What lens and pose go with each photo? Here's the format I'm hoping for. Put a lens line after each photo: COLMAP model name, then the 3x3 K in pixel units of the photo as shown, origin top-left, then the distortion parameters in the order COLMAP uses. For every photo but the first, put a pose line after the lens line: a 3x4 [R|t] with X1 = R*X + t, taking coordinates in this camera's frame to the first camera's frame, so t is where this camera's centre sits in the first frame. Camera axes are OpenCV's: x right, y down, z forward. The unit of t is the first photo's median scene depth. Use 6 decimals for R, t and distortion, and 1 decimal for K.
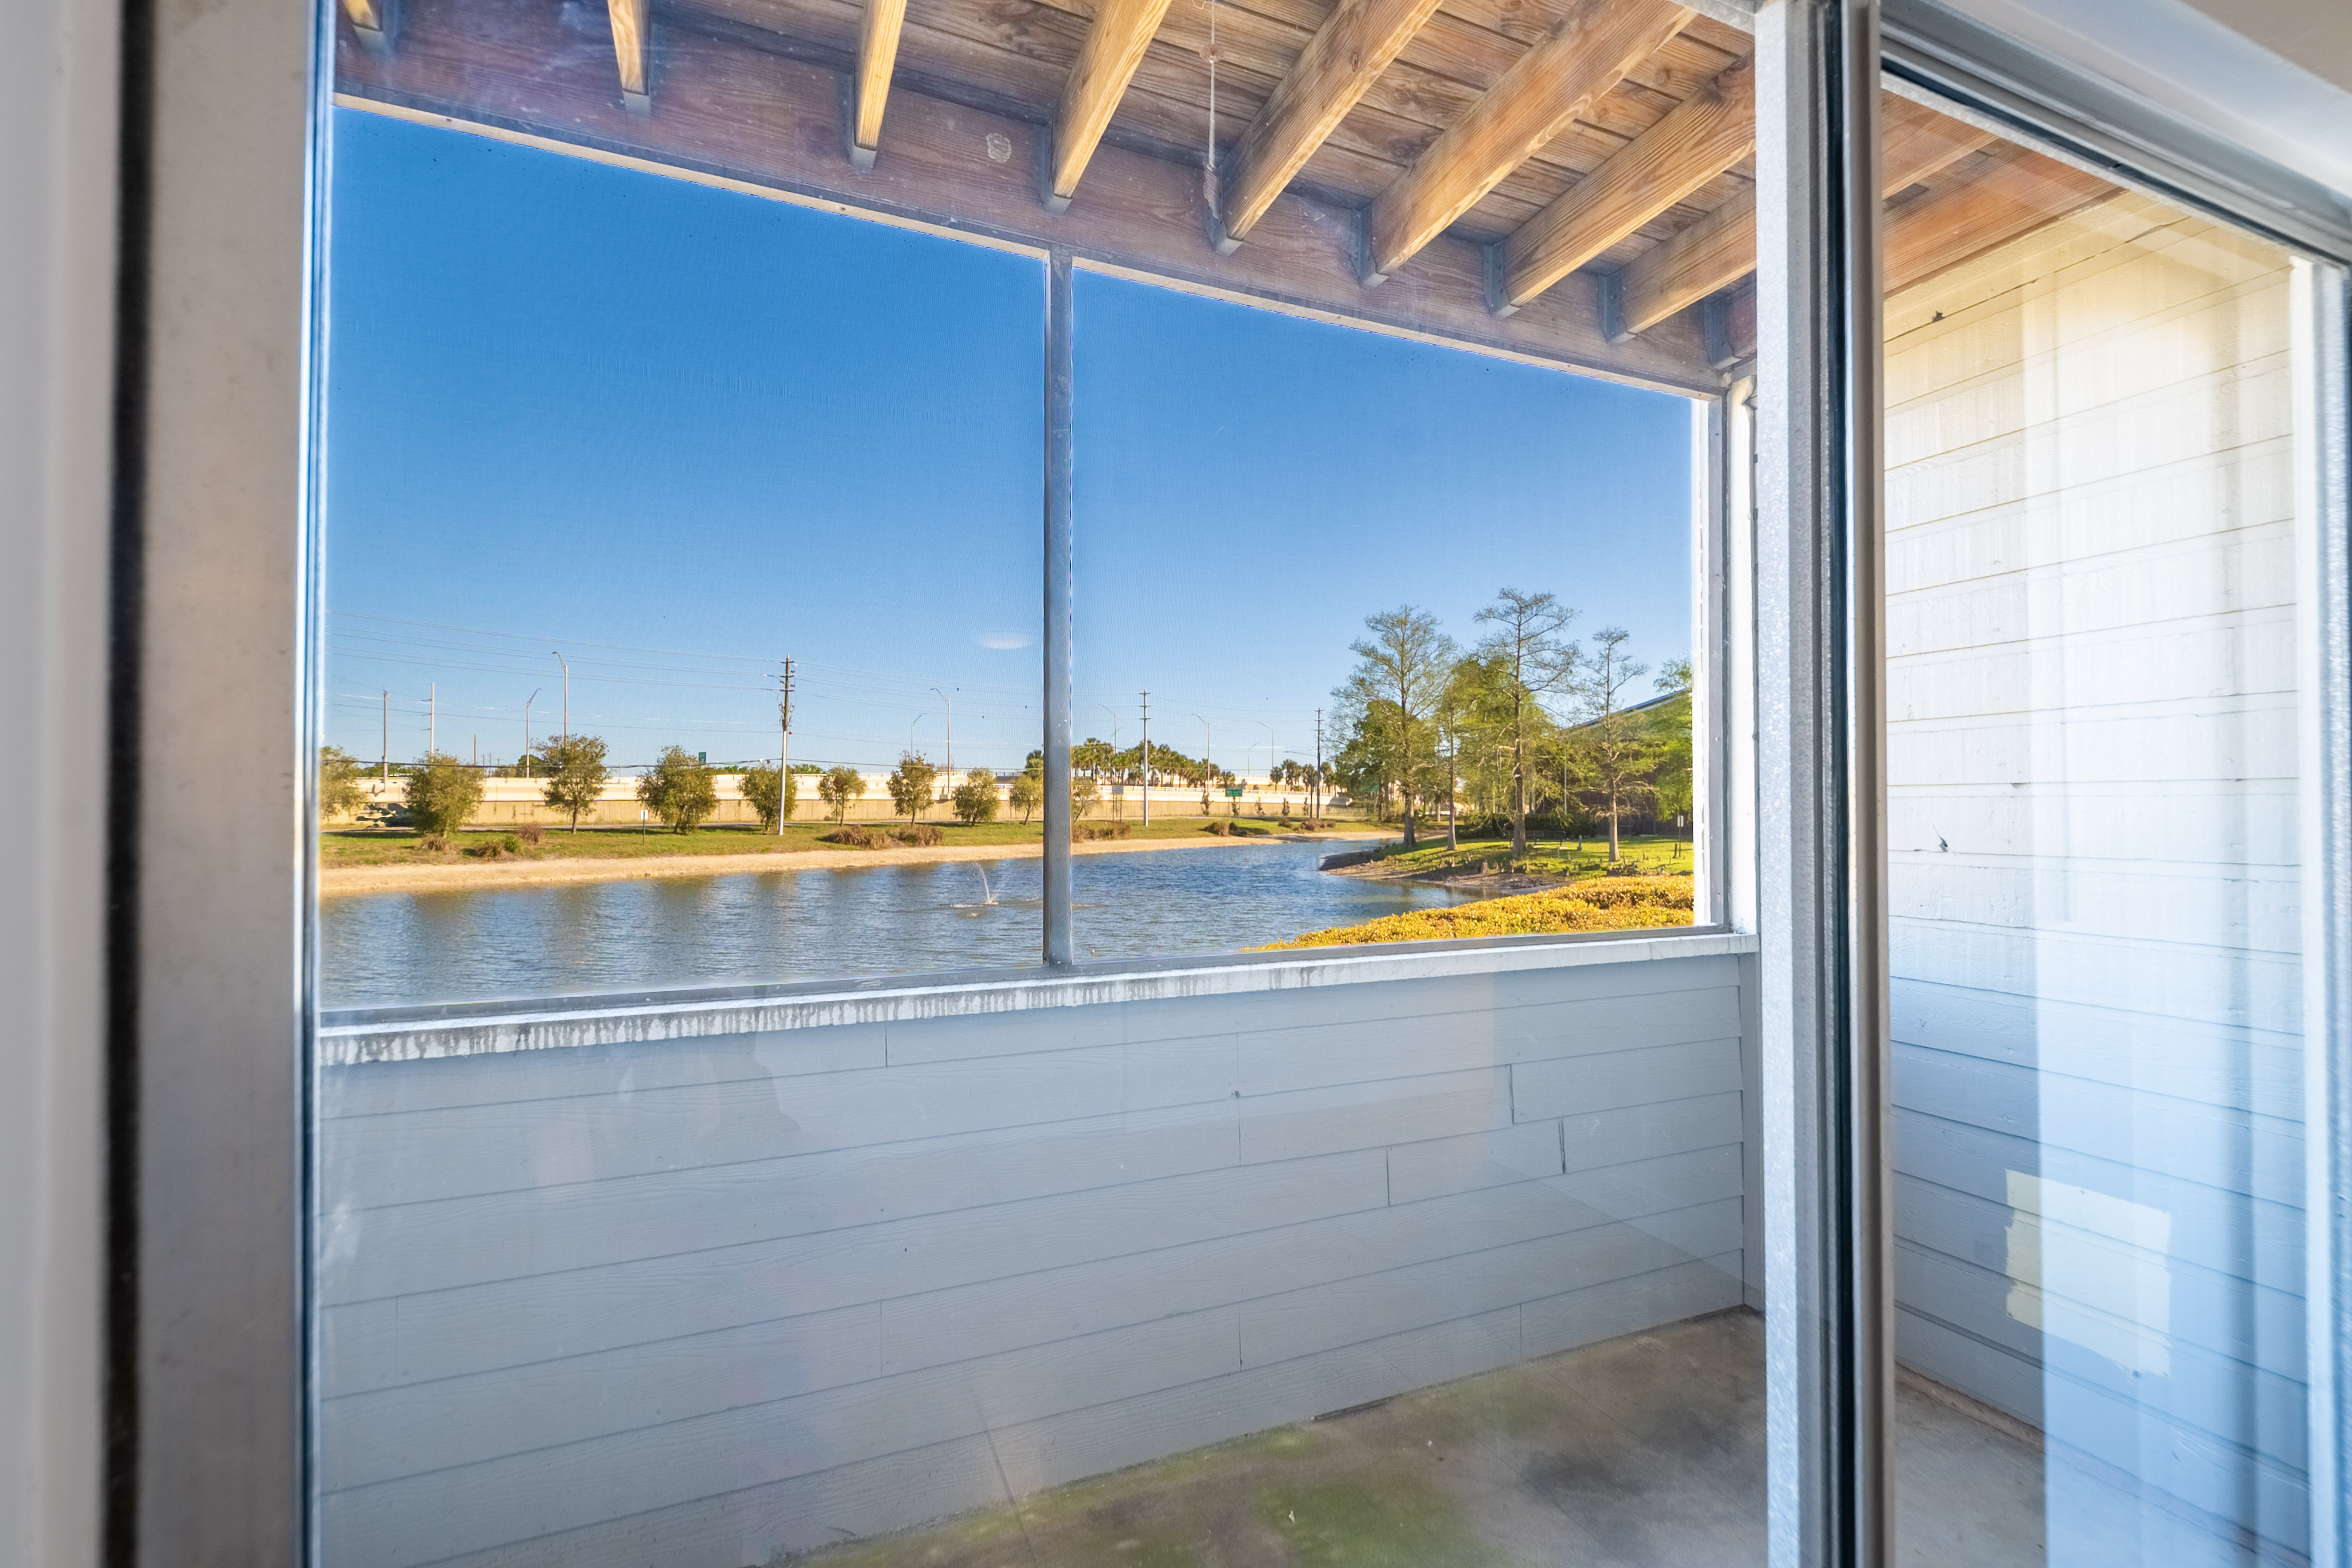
lens RADIAL K [[1091.6, 0, 1226.7], [0, 1091.6, 795.3], [0, 0, 1]] dist [0.003421, -0.000590]
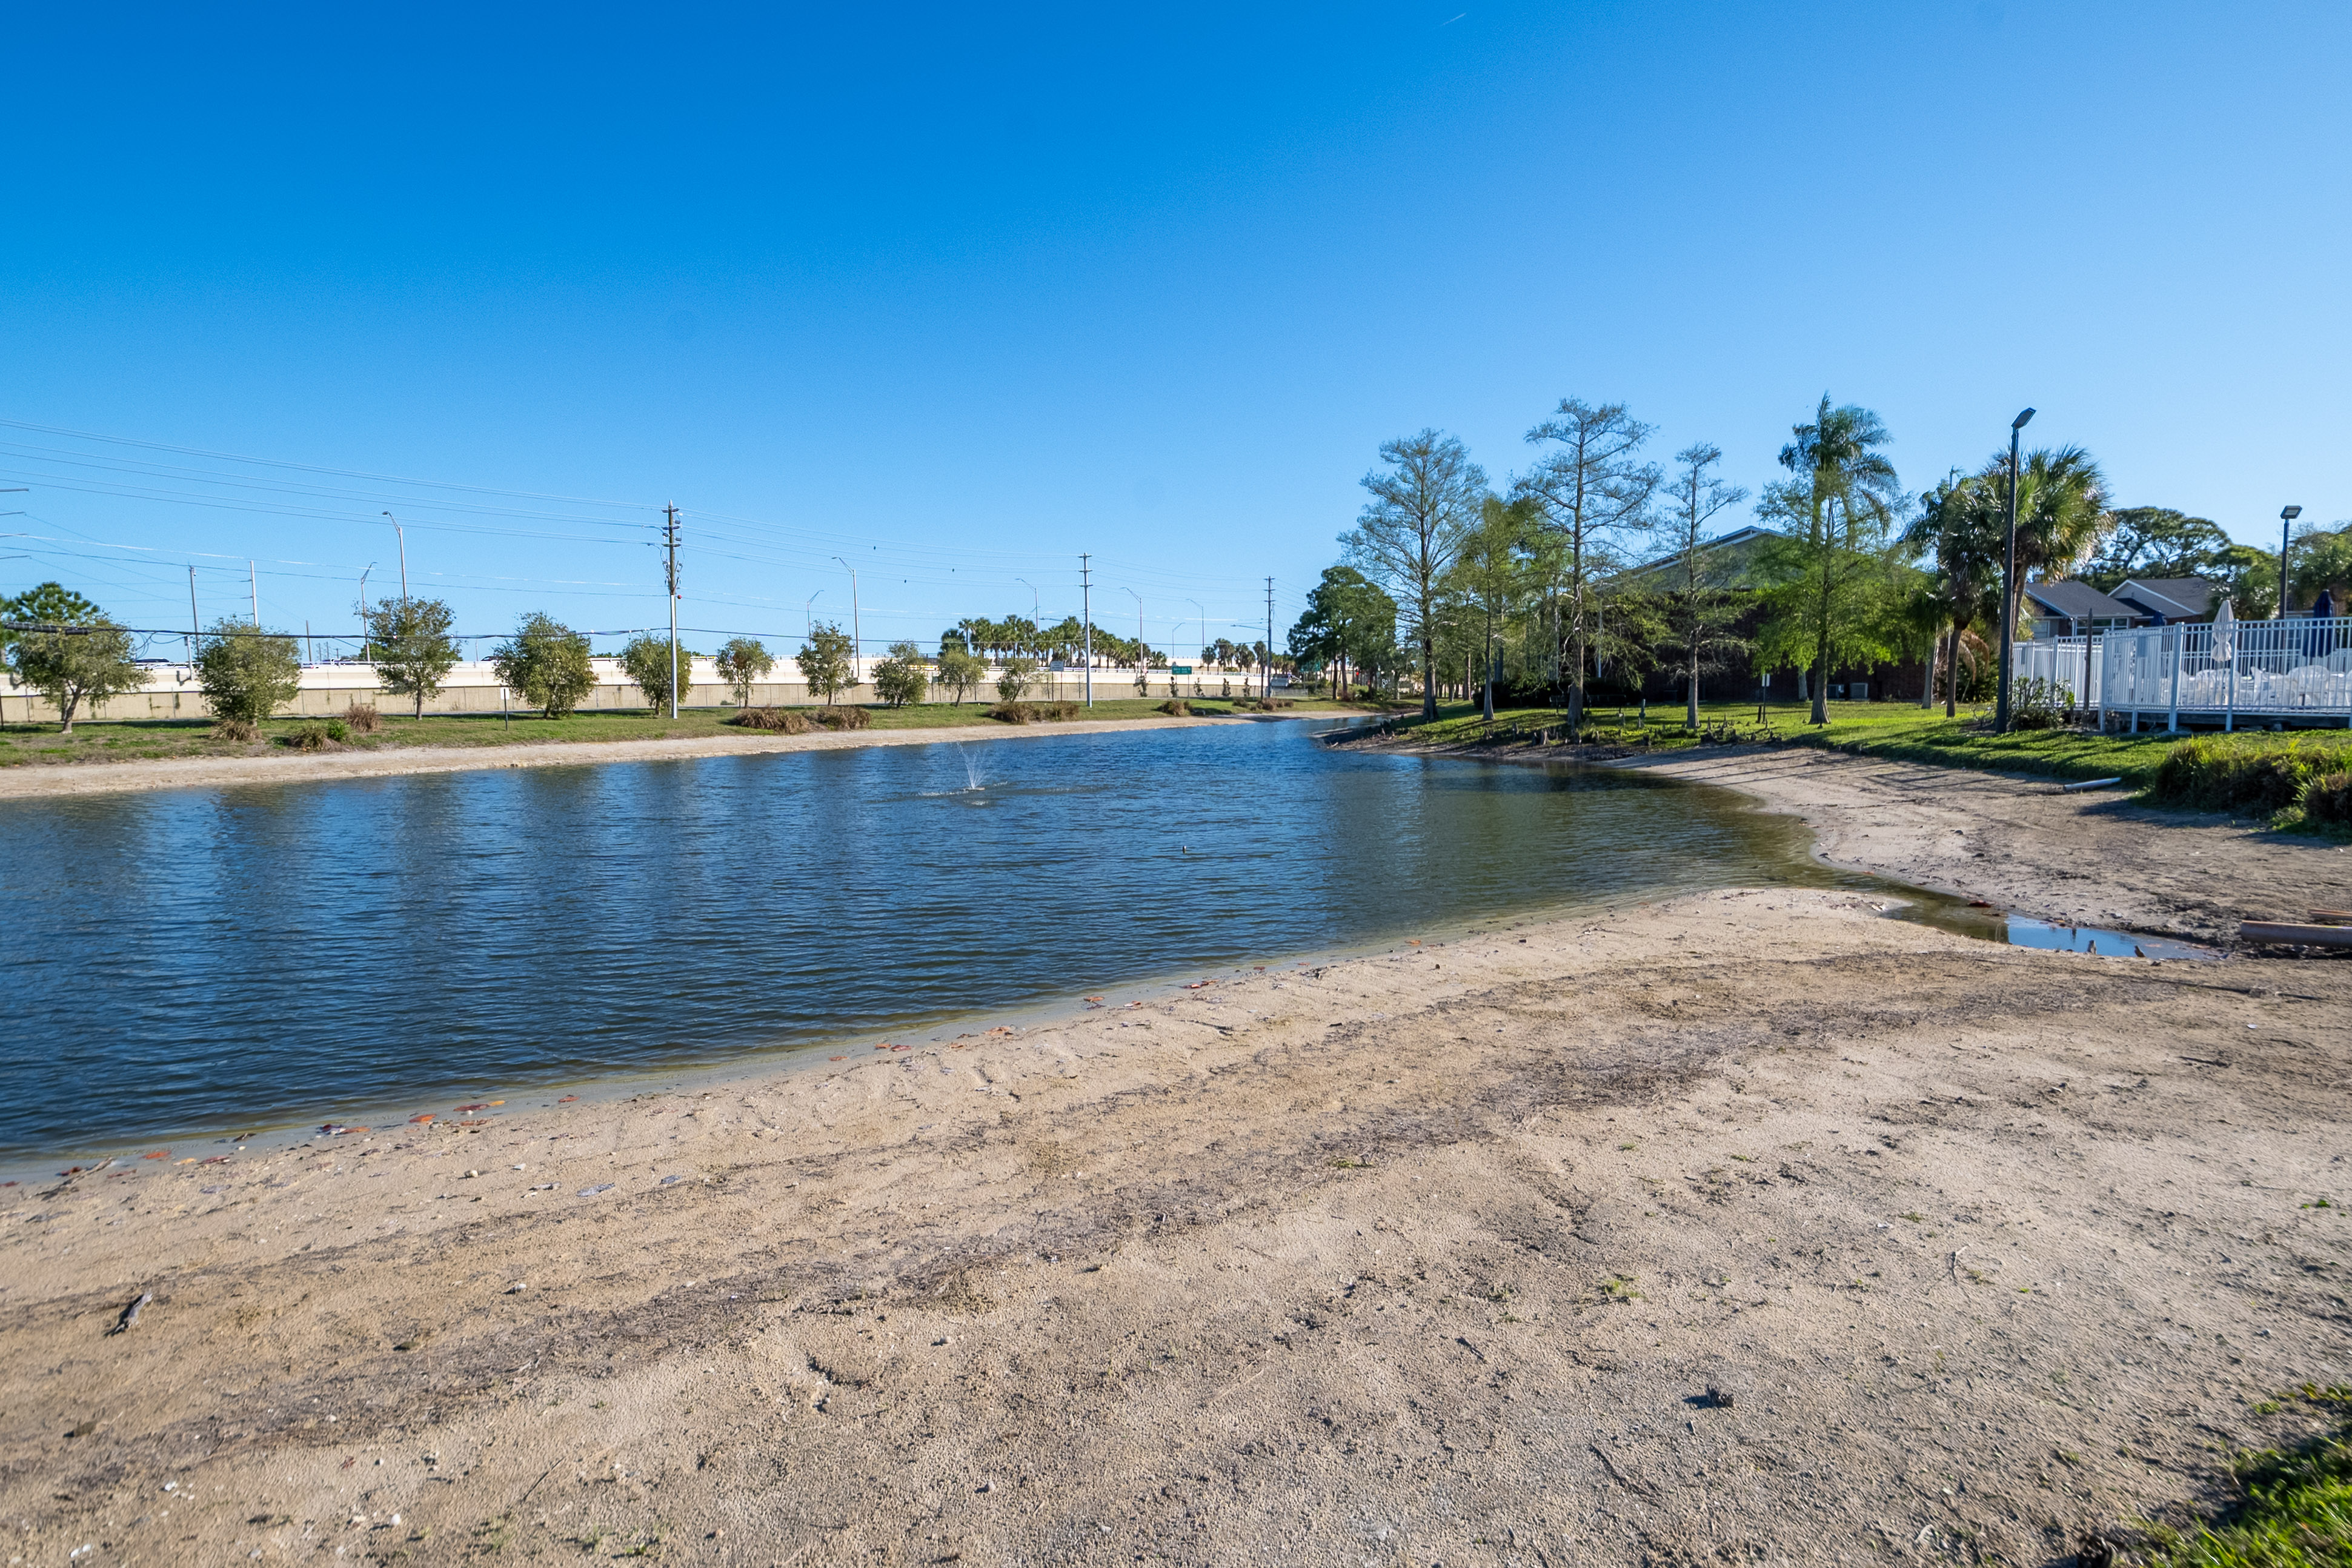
lens RADIAL K [[1135.9, 0, 1215.9], [0, 1135.9, 801.4], [0, 0, 1]] dist [0.002487, -0.014923]
pose [[0.997754, -0.020741, 0.063693, -0.059191], [0.013957, 0.994357, 0.105160, 0.015527], [-0.065515, -0.104035, 0.992414, 0.116162]]
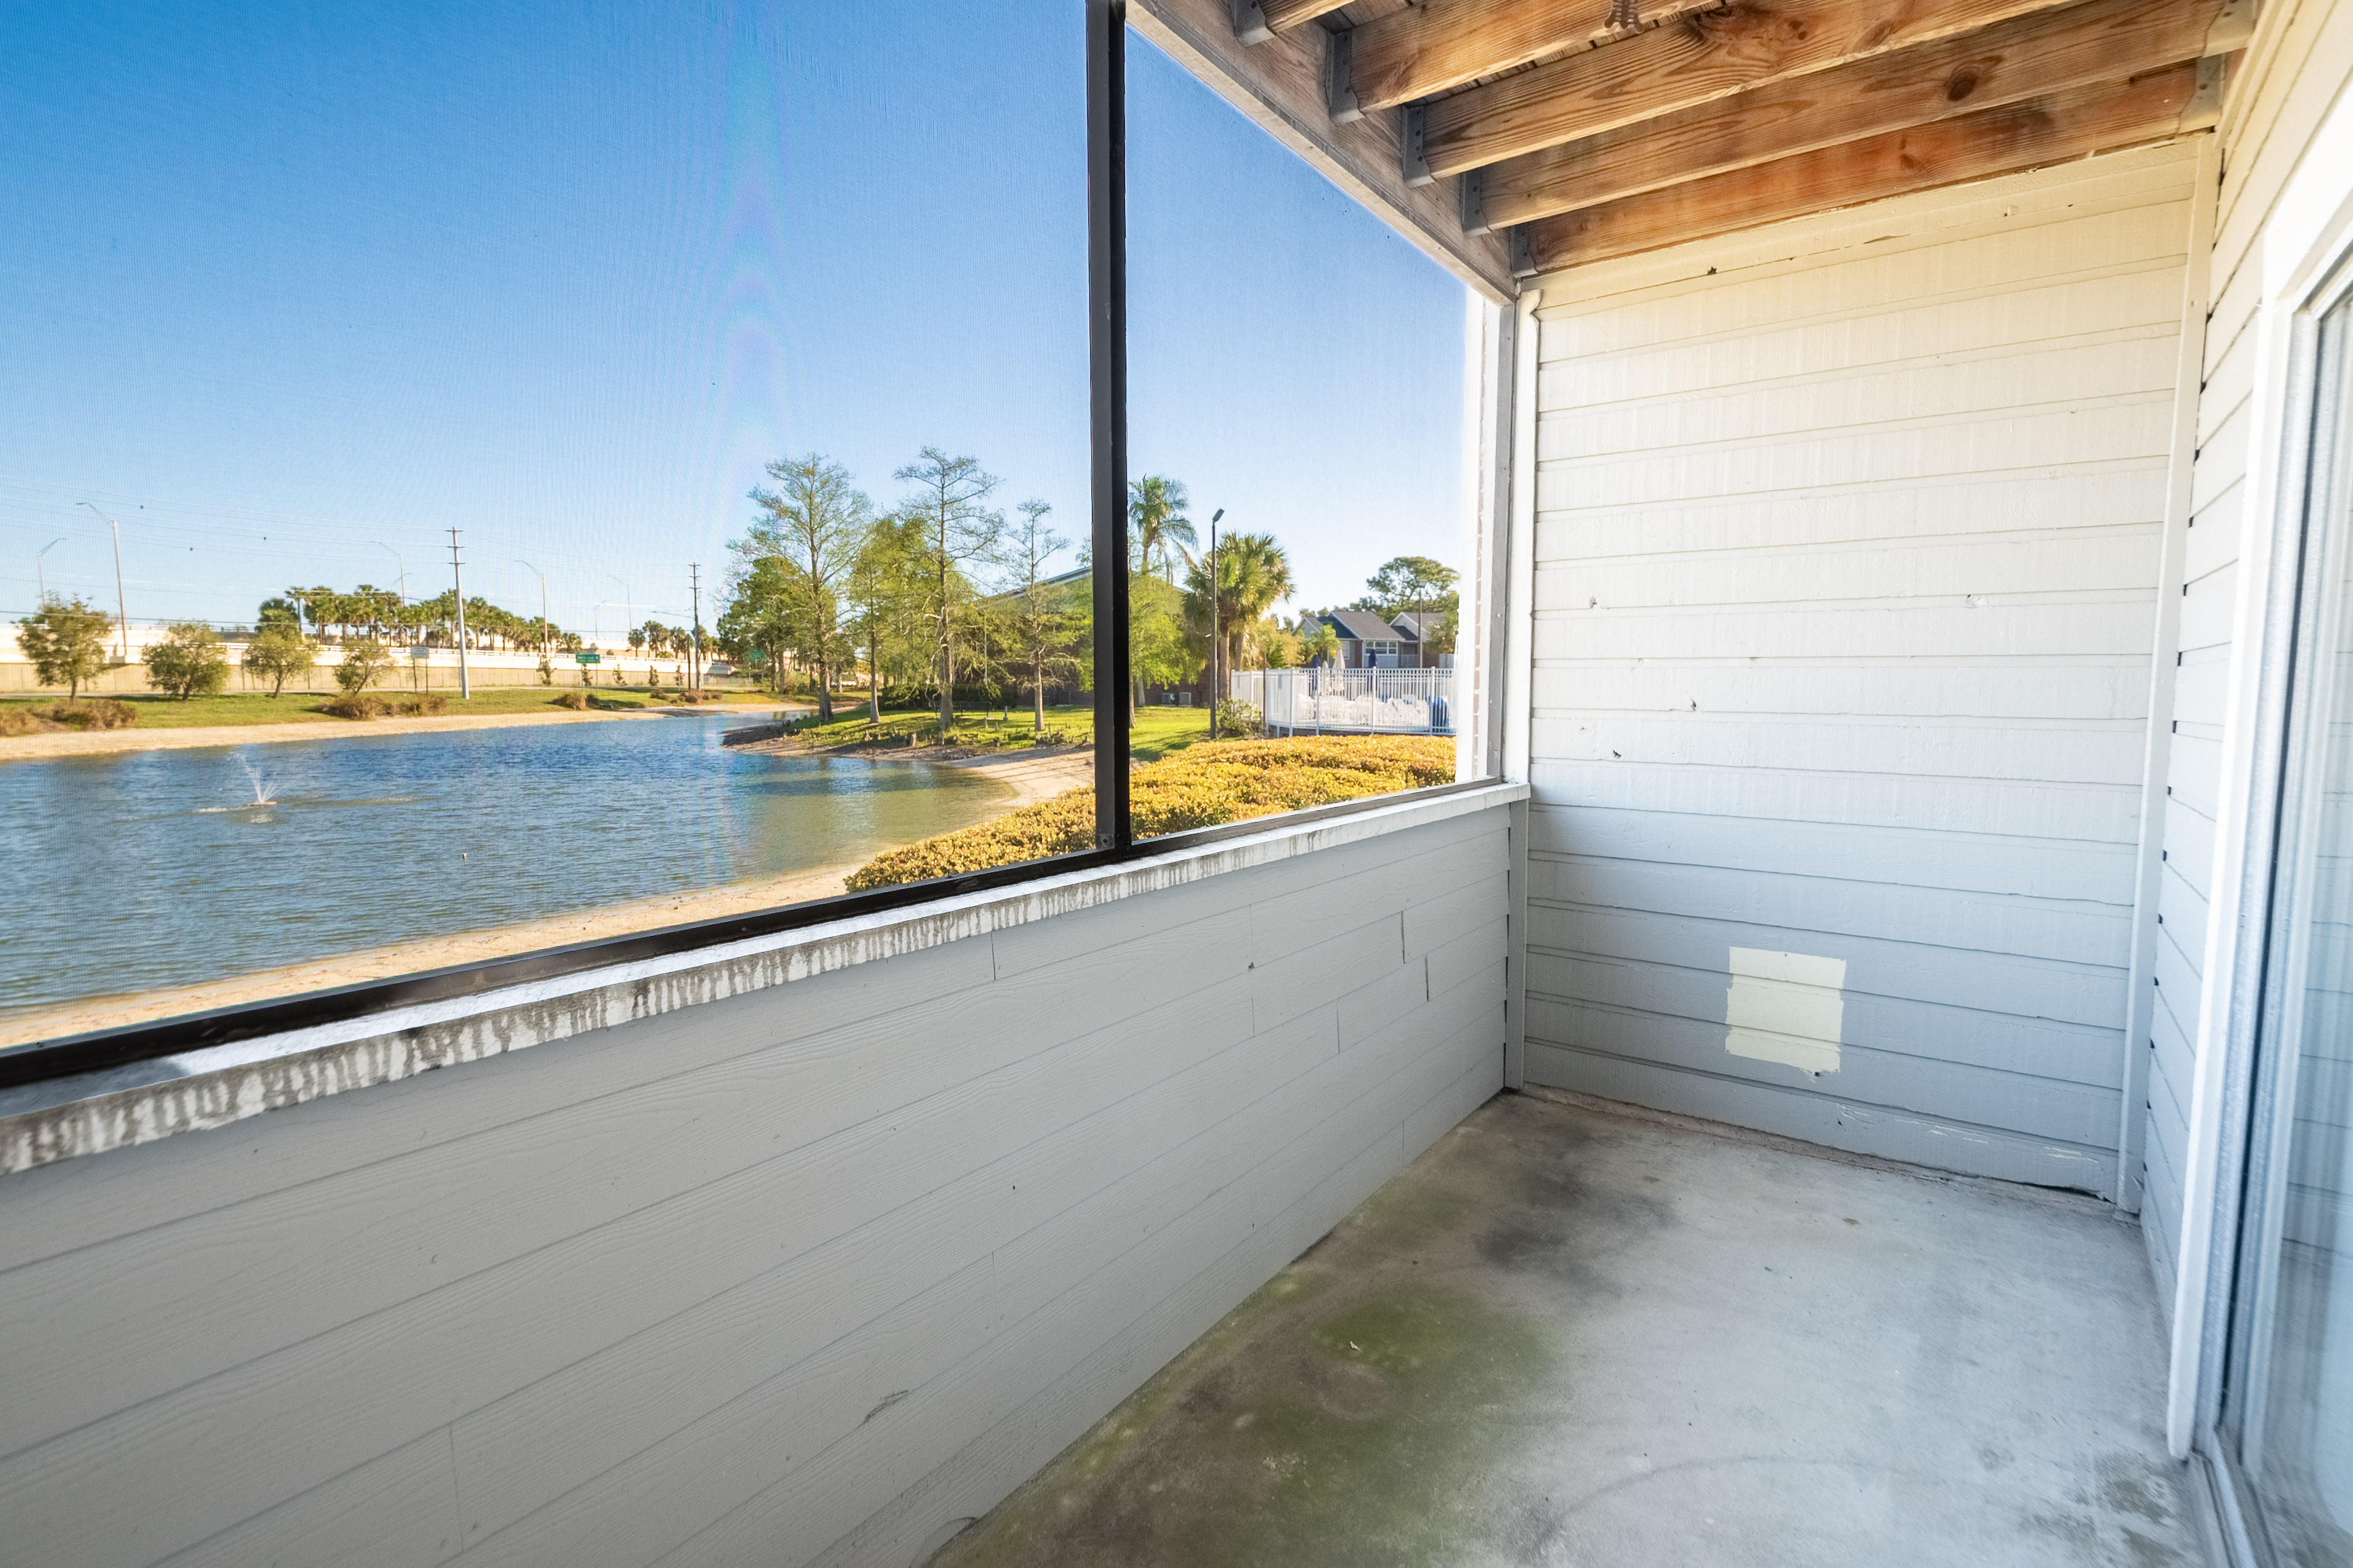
lens RADIAL K [[1106.1, 0, 1235.8], [0, 1106.1, 786.5], [0, 0, 1]] dist [0.015792, -0.016948]
pose [[0.856667, -0.045237, 0.513882, -0.021283], [-0.010698, 0.994376, 0.105369, 0.000438], [-0.515758, -0.095764, 0.851365, 0.007520]]
